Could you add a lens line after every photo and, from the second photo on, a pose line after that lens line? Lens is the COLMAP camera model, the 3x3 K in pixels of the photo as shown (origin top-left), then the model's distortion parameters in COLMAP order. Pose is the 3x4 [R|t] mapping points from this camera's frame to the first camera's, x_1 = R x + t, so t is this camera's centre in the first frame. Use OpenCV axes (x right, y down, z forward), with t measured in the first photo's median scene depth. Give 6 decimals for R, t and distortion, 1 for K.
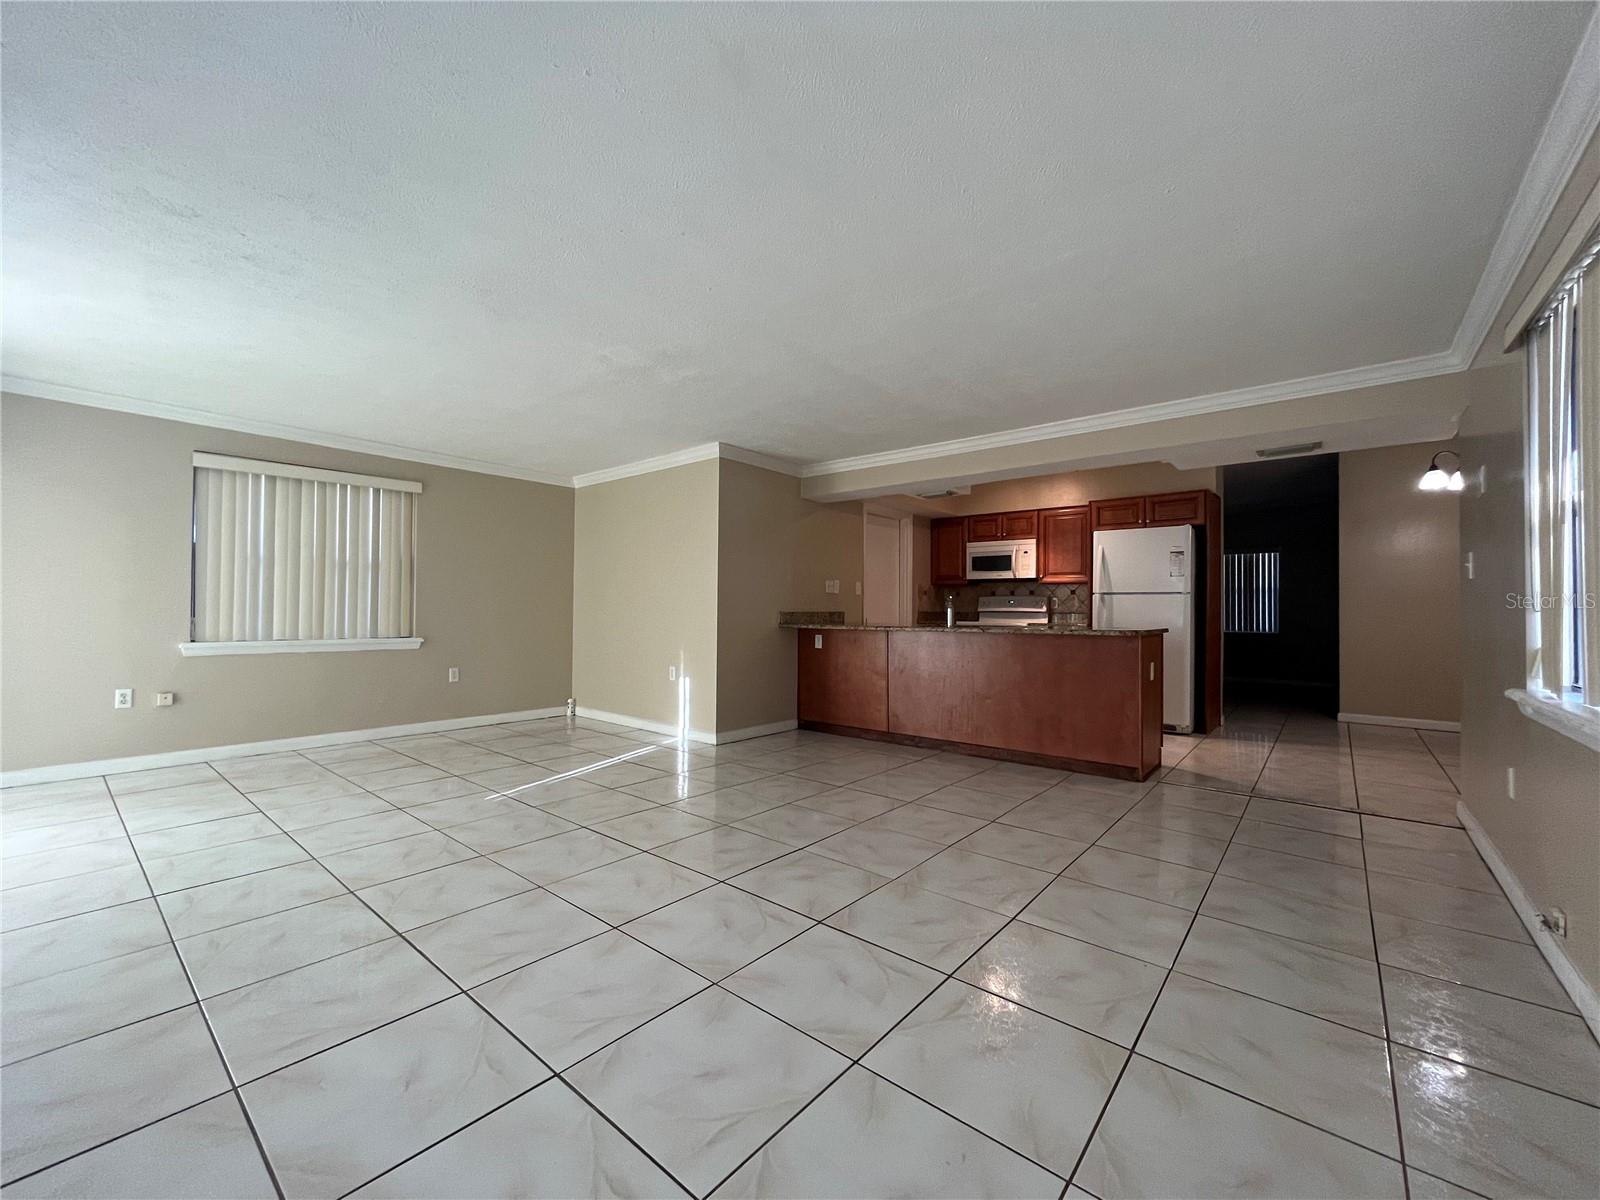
lens RADIAL K [[642.0, 0, 804.9], [0, 642.0, 607.8], [0, 0, 1]] dist [0.001031, 0.000128]
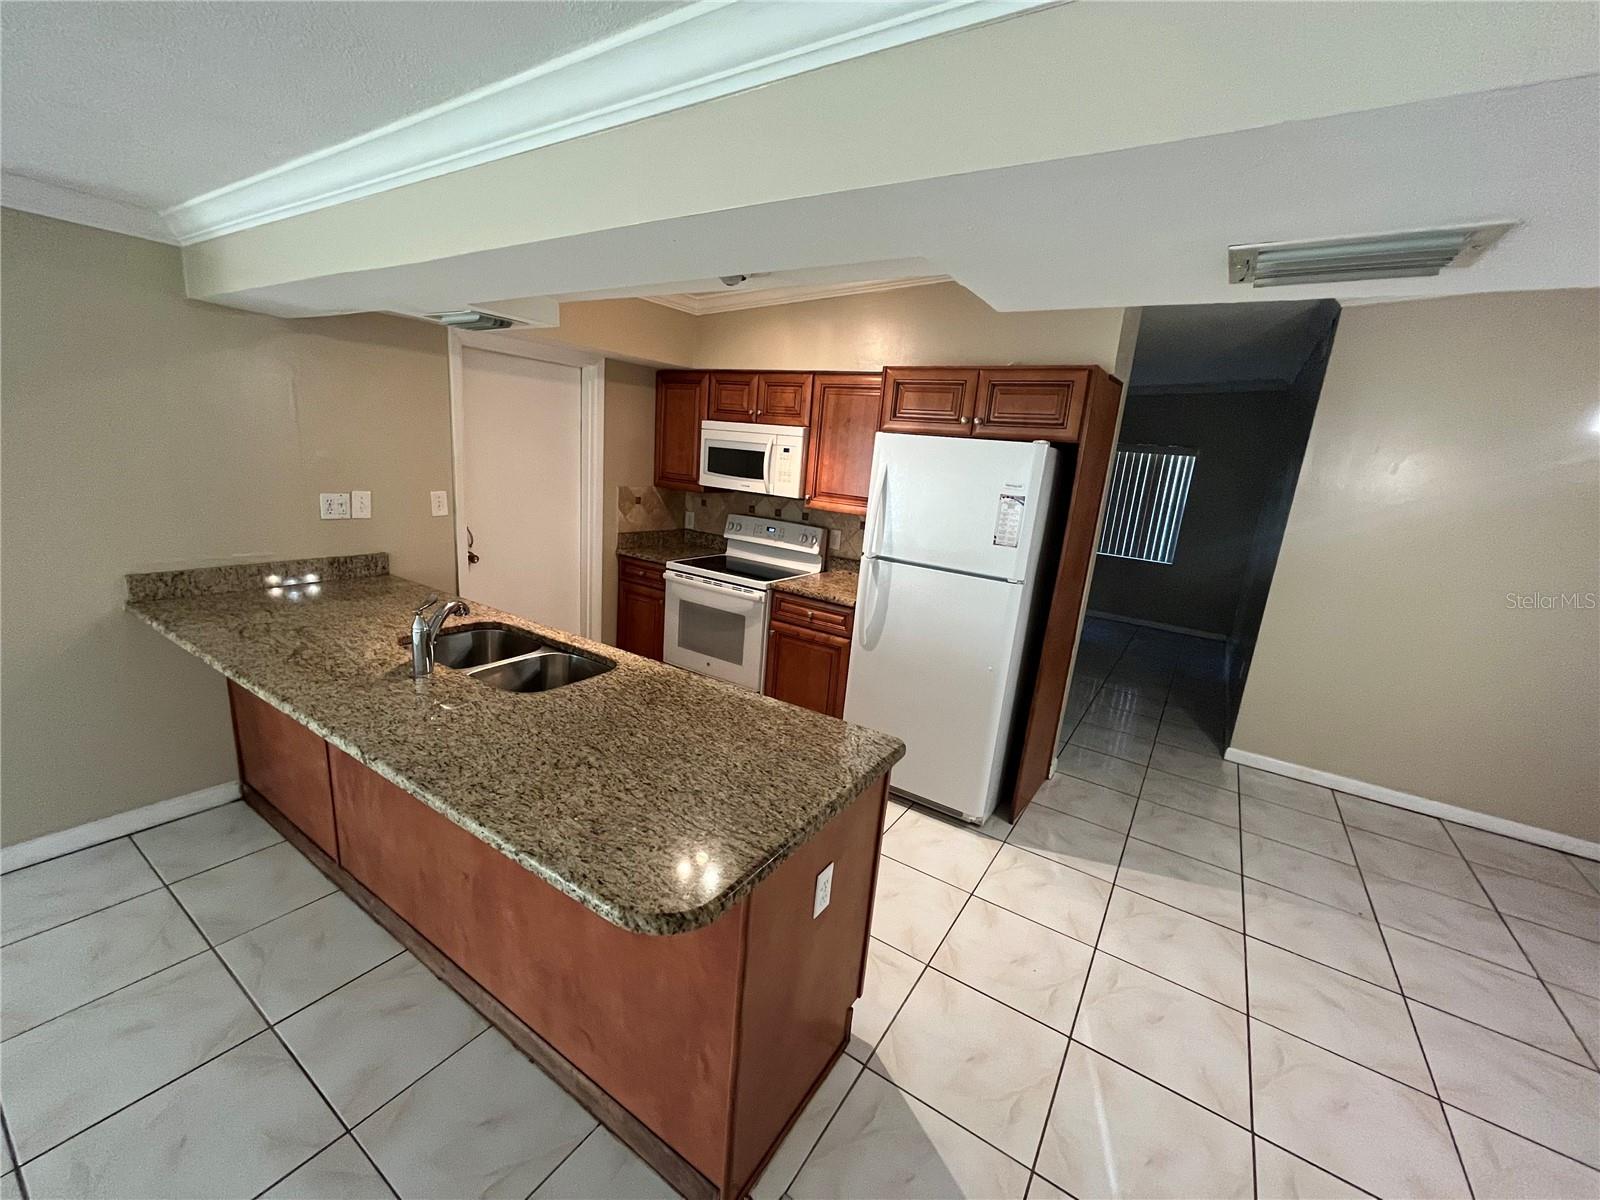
lens RADIAL K [[642.0, 0, 804.9], [0, 642.0, 607.8], [0, 0, 1]] dist [0.001031, 0.000128]
pose [[0.990804, 0.042631, 0.128410, 0.294782], [-0.073172, 0.967135, 0.243507, -0.091433], [-0.113809, -0.250664, 0.961361, 0.427397]]
